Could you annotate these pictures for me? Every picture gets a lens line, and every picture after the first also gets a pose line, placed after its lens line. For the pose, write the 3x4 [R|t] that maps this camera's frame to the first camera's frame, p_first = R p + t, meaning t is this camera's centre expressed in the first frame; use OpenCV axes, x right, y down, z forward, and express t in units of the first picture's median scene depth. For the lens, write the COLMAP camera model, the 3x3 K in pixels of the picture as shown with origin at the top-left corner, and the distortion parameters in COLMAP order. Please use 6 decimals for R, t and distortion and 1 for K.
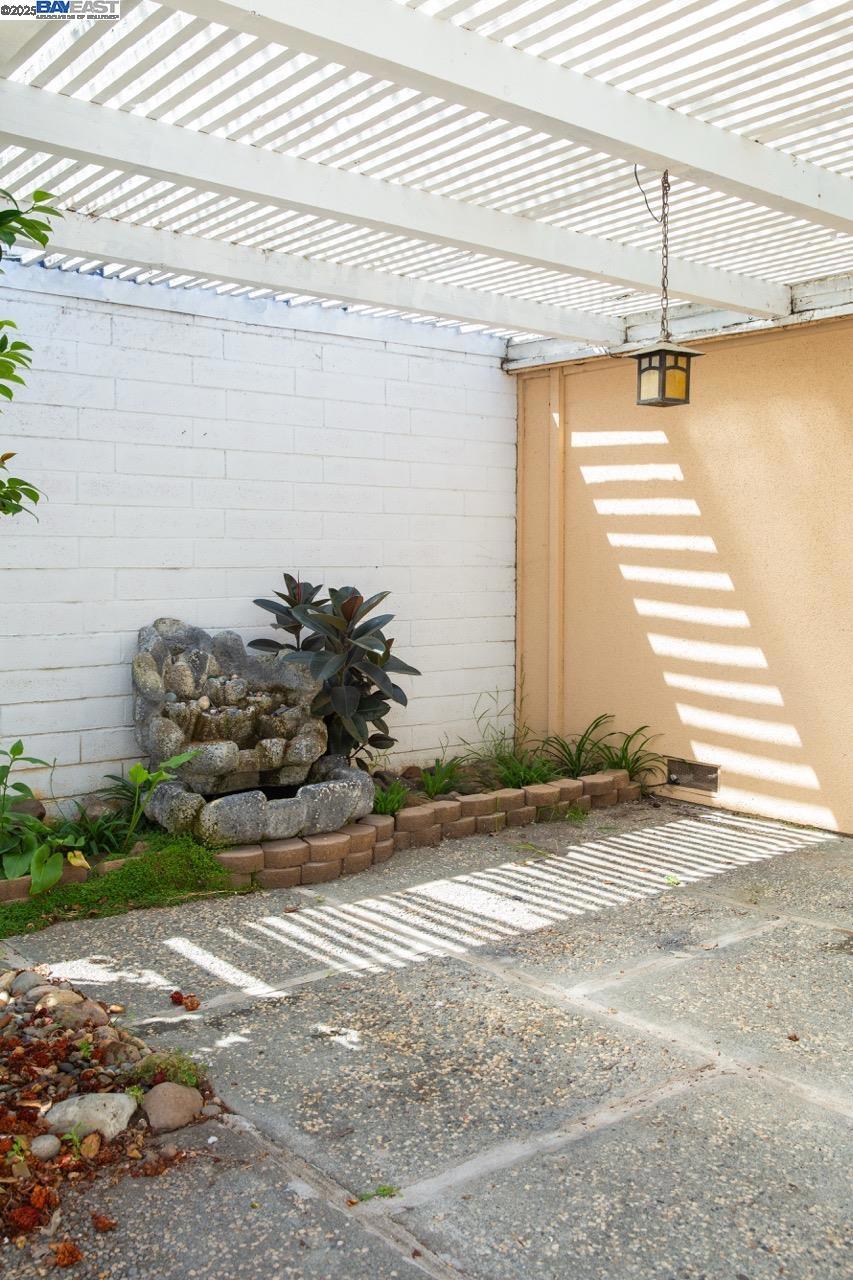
lens RADIAL K [[1202.8, 0, 426.5], [0, 1202.8, 640.0], [0, 0, 1]] dist [-0.066420, 0.109296]
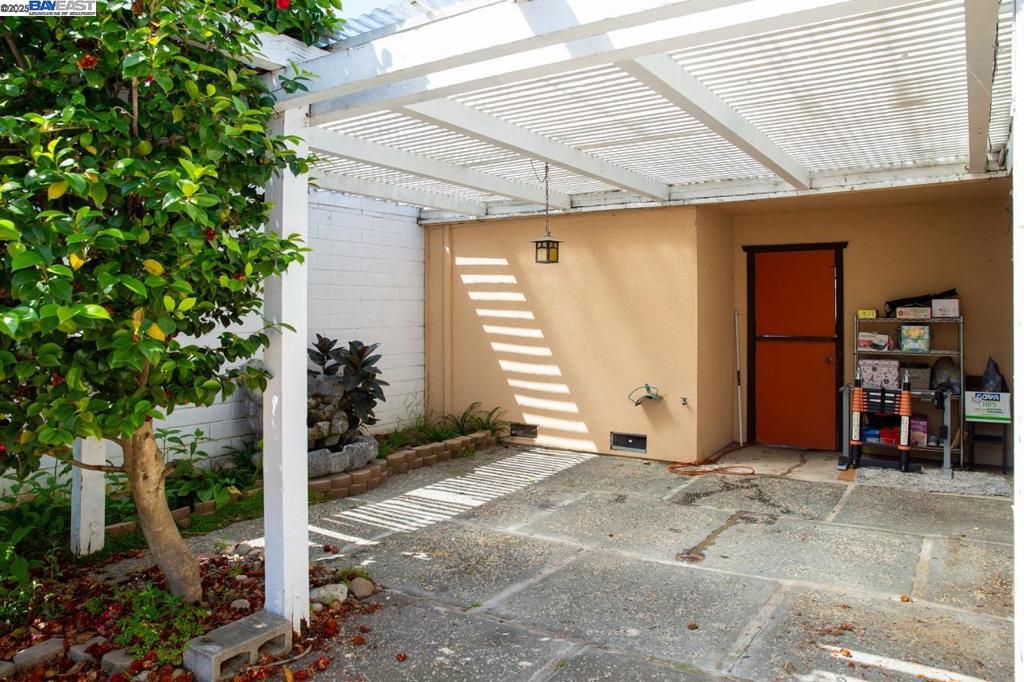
lens RADIAL K [[732.7, 0, 526.0], [0, 732.7, 311.8], [0, 0, 1]] dist [-0.099756, -0.000220]
pose [[0.950790, -0.008760, 0.309711, -0.193402], [0.028639, 0.997806, -0.059696, -0.015033], [-0.308509, 0.065629, 0.948955, -0.217497]]
